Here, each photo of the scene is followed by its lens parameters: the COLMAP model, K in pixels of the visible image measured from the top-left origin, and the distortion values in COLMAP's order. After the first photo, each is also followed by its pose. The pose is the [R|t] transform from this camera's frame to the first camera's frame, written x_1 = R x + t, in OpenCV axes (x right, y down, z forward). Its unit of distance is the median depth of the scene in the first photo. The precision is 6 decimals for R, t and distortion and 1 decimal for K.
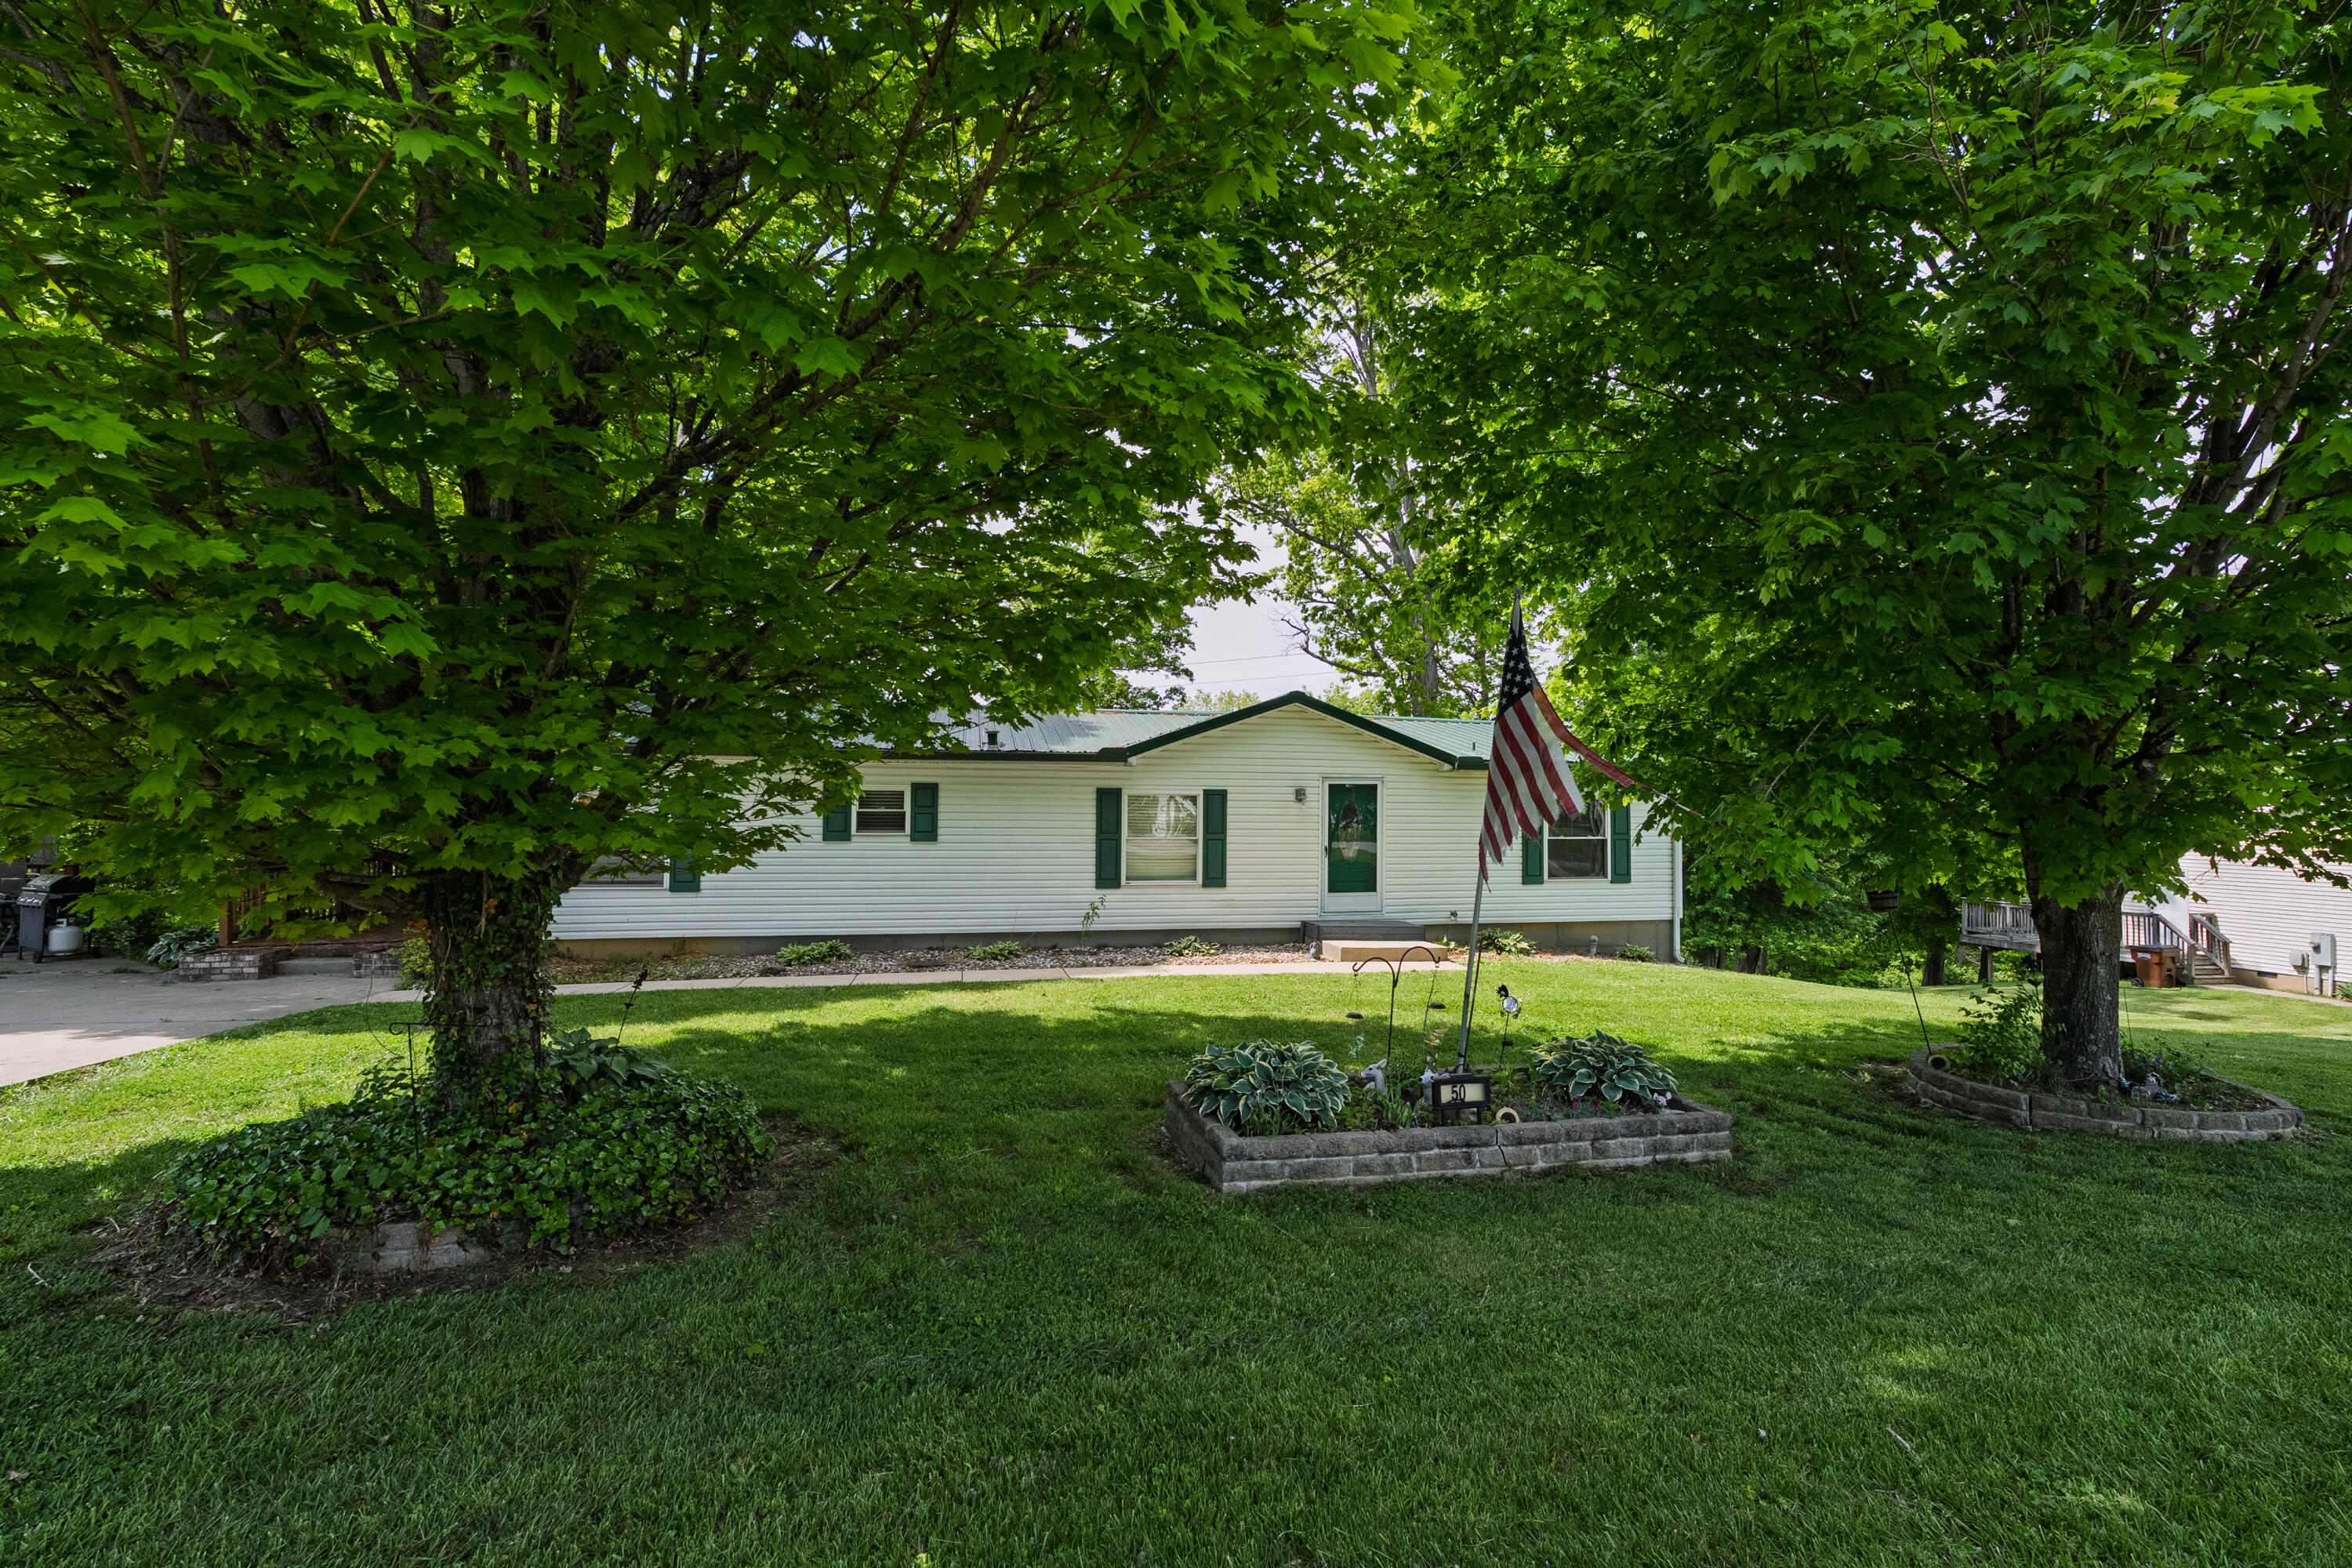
lens RADIAL K [[980.3, 0, 1181.2], [0, 980.3, 778.8], [0, 0, 1]] dist [-0.013524, -0.000545]
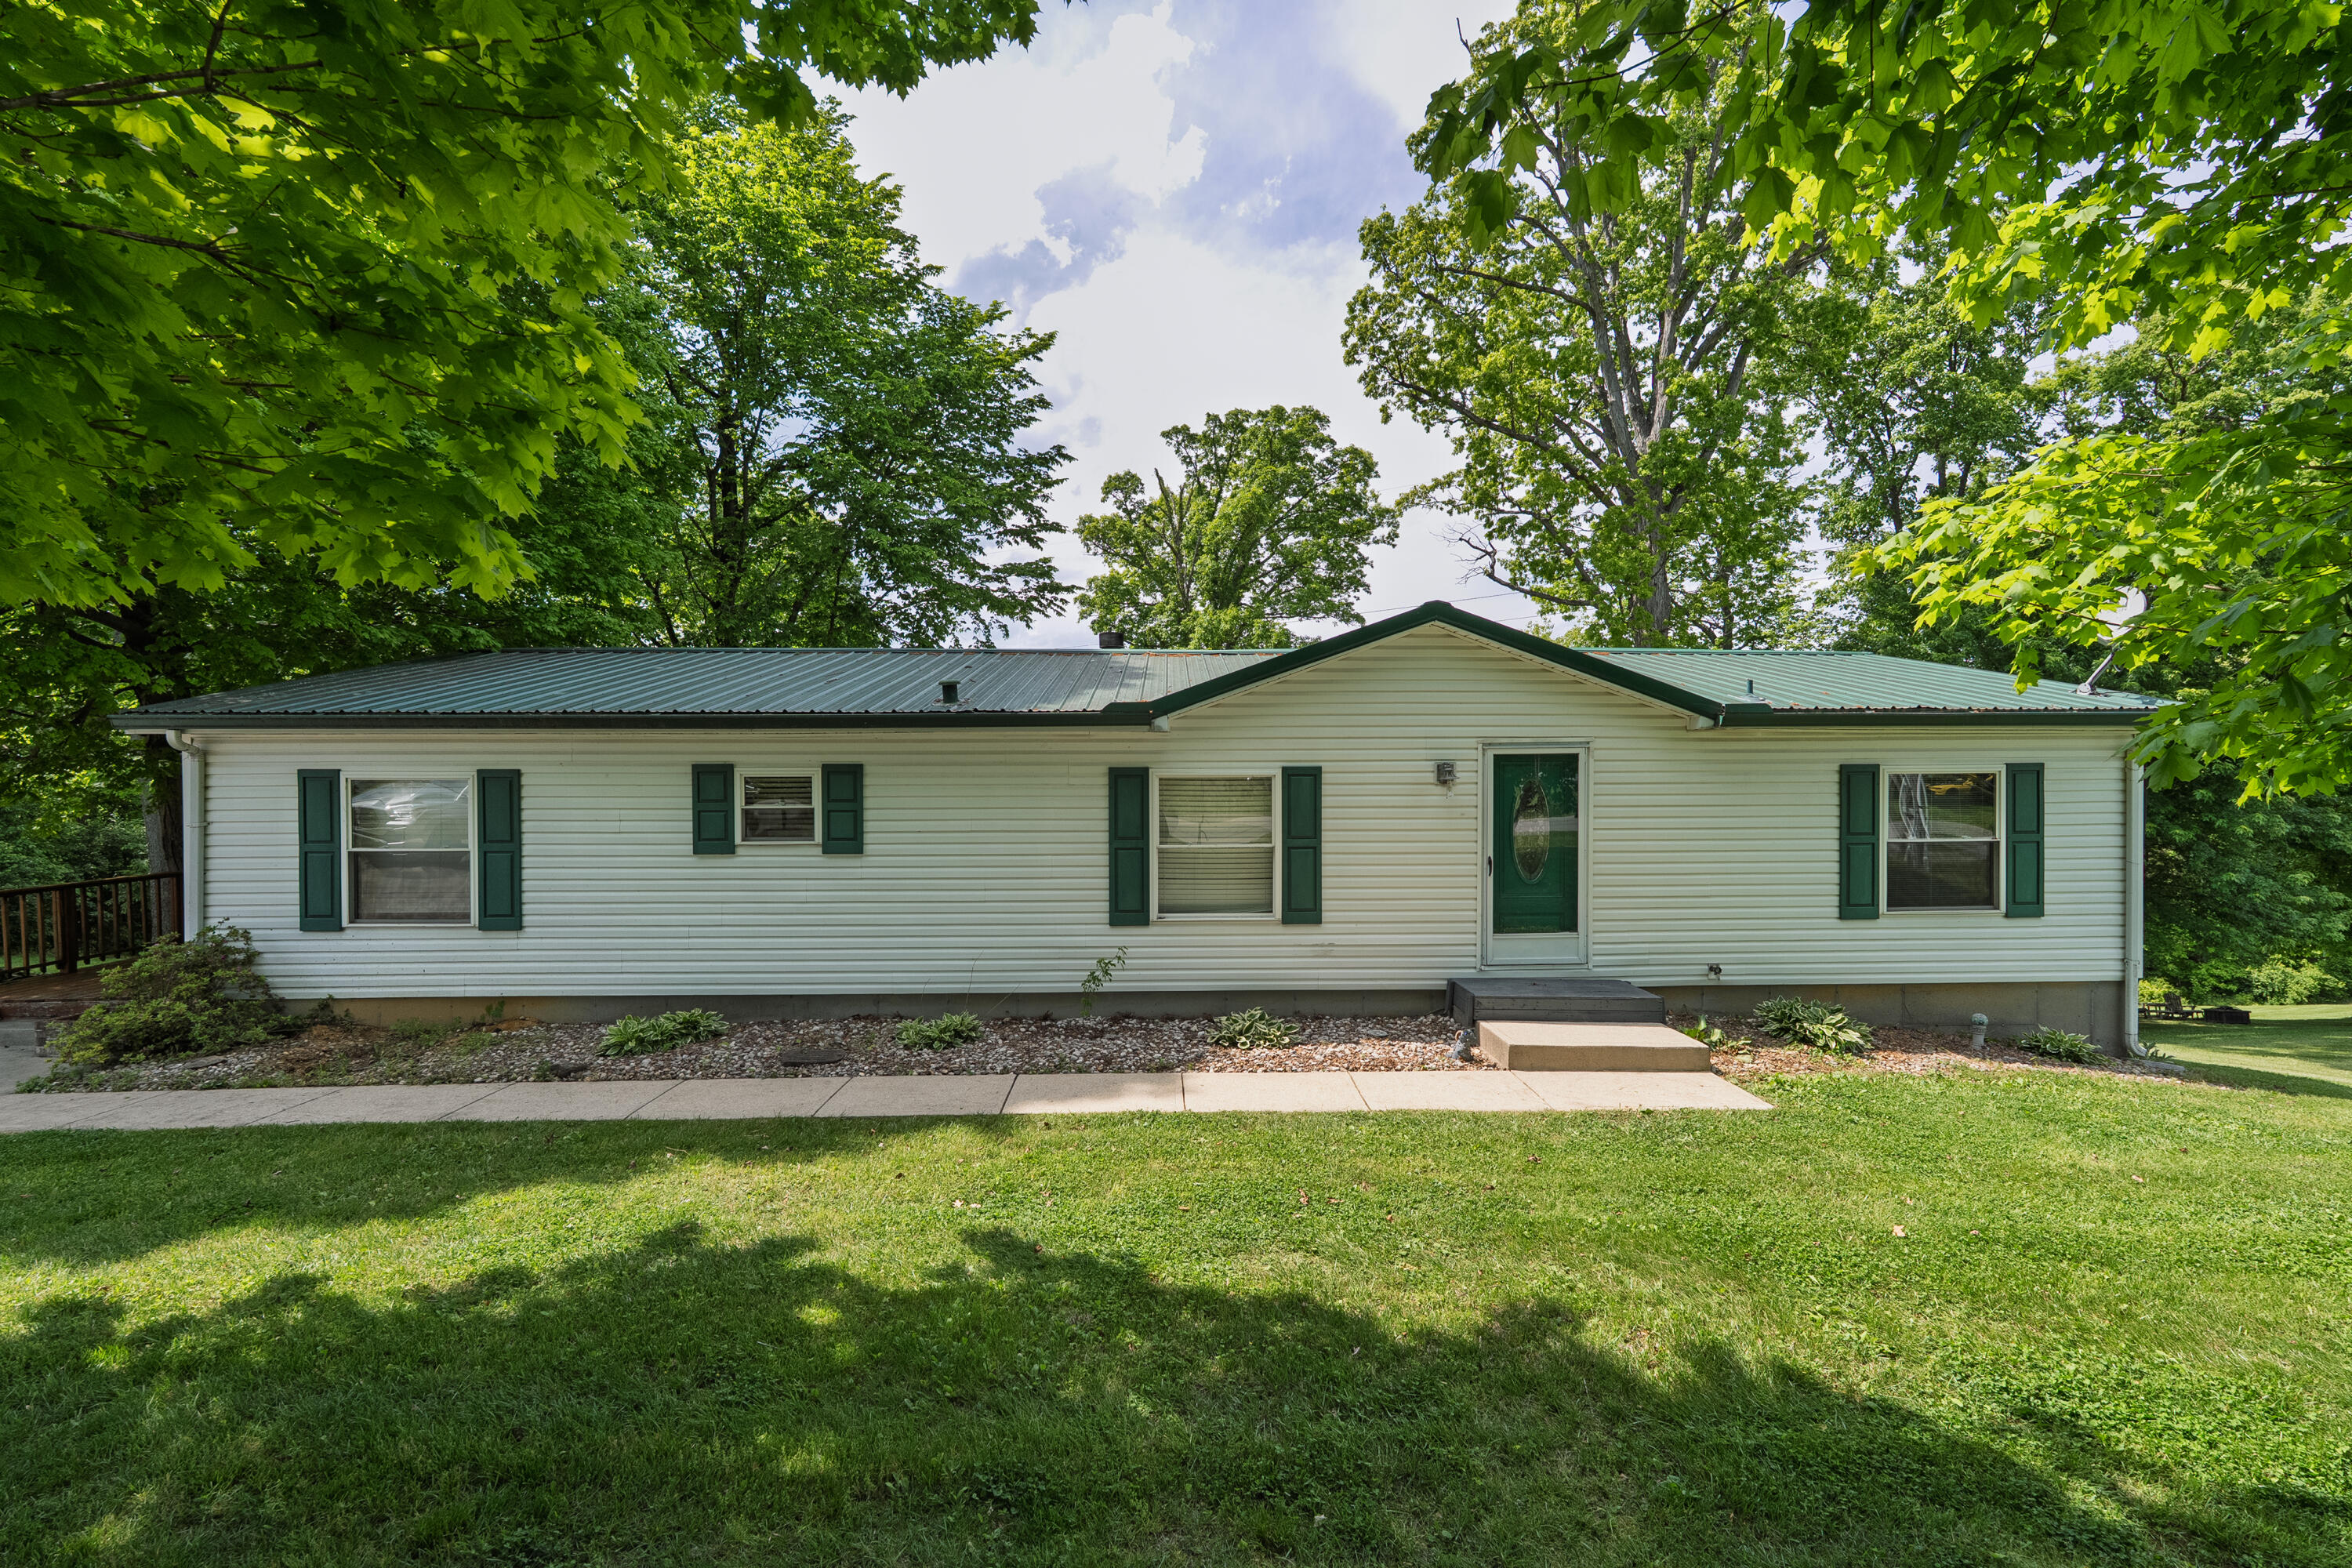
lens RADIAL K [[980.3, 0, 1190.3], [0, 980.3, 789.8], [0, 0, 1]] dist [-0.013524, -0.000545]
pose [[0.981863, -0.008043, -0.189420, 0.080068], [0.017796, 0.998598, 0.049849, -0.006260], [0.188754, -0.052315, 0.980630, 0.369727]]
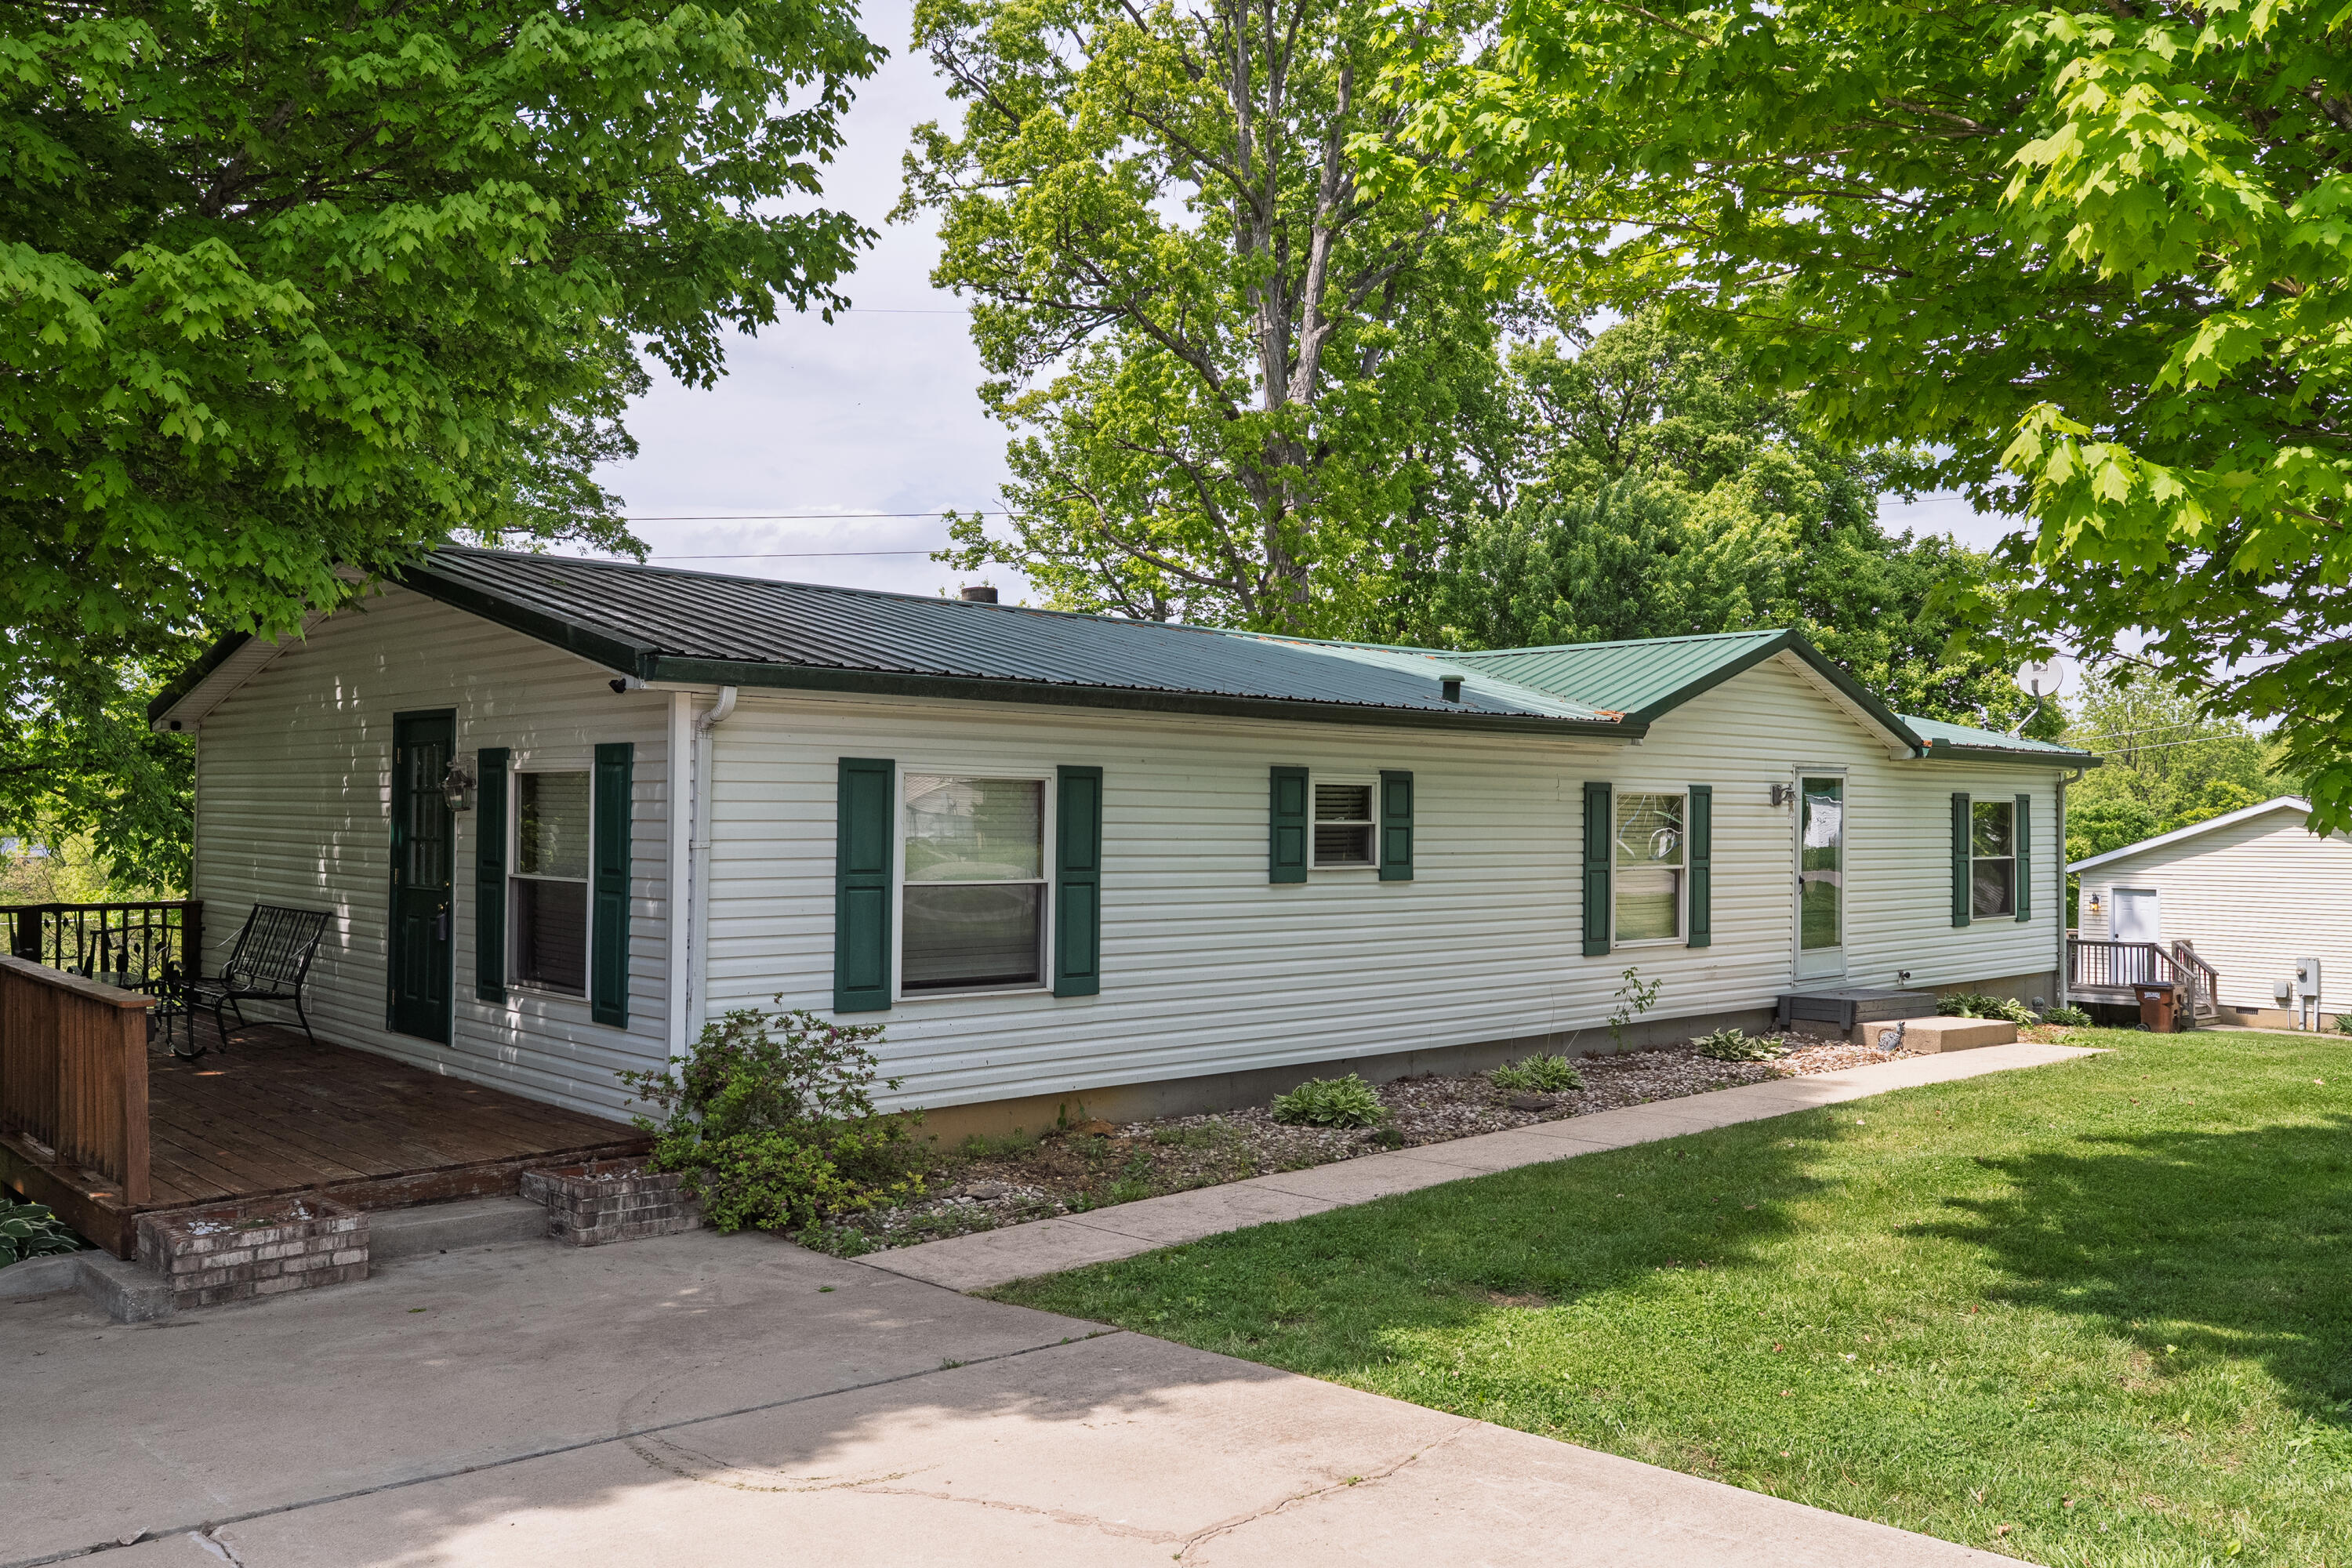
lens RADIAL K [[1887.0, 0, 1170.8], [0, 1887.0, 793.6], [0, 0, 1]] dist [0.014351, 0.009178]
pose [[0.857502, 0.012725, 0.514323, -0.819443], [-0.041074, 0.998196, 0.043785, -0.021396], [-0.512839, -0.058671, 0.856478, 0.163157]]
